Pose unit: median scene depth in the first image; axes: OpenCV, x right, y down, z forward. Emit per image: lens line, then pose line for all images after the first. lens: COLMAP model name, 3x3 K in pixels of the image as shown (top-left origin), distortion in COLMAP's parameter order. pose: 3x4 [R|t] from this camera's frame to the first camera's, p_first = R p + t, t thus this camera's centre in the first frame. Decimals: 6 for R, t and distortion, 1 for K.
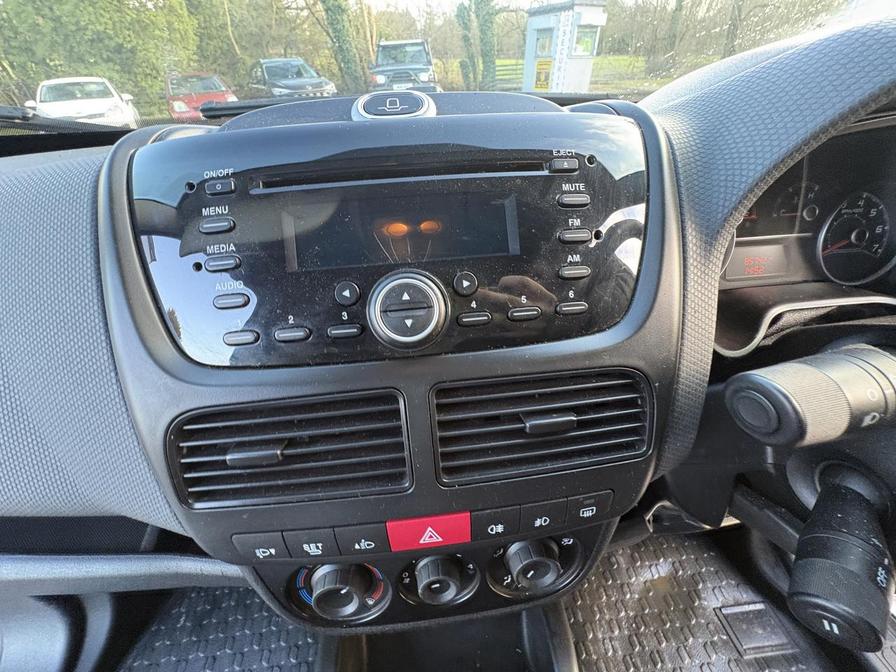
lens RADIAL K [[358.1, 0, 448.2], [0, 358.1, 336.0], [0, 0, 1]] dist [-0.003210, 0.000425]
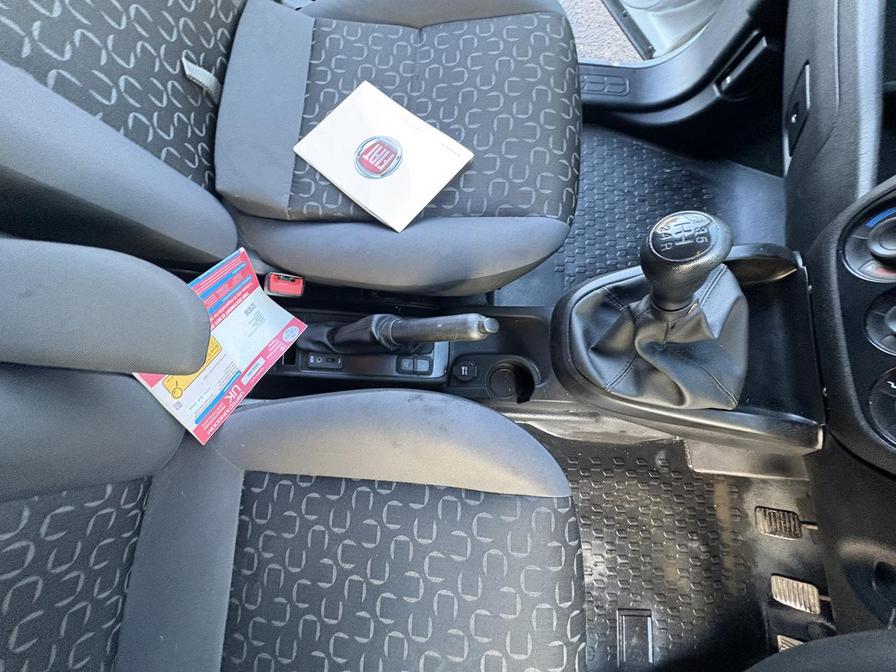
lens RADIAL K [[357.8, 0, 447.9], [0, 357.8, 336.4], [0, 0, 1]] dist [0.000023, -0.000539]
pose [[-0.158762, 0.979194, -0.126386, 0.148436], [-0.607243, 0.004093, 0.794505, 0.253473], [0.778492, 0.202884, 0.593959, -0.292683]]
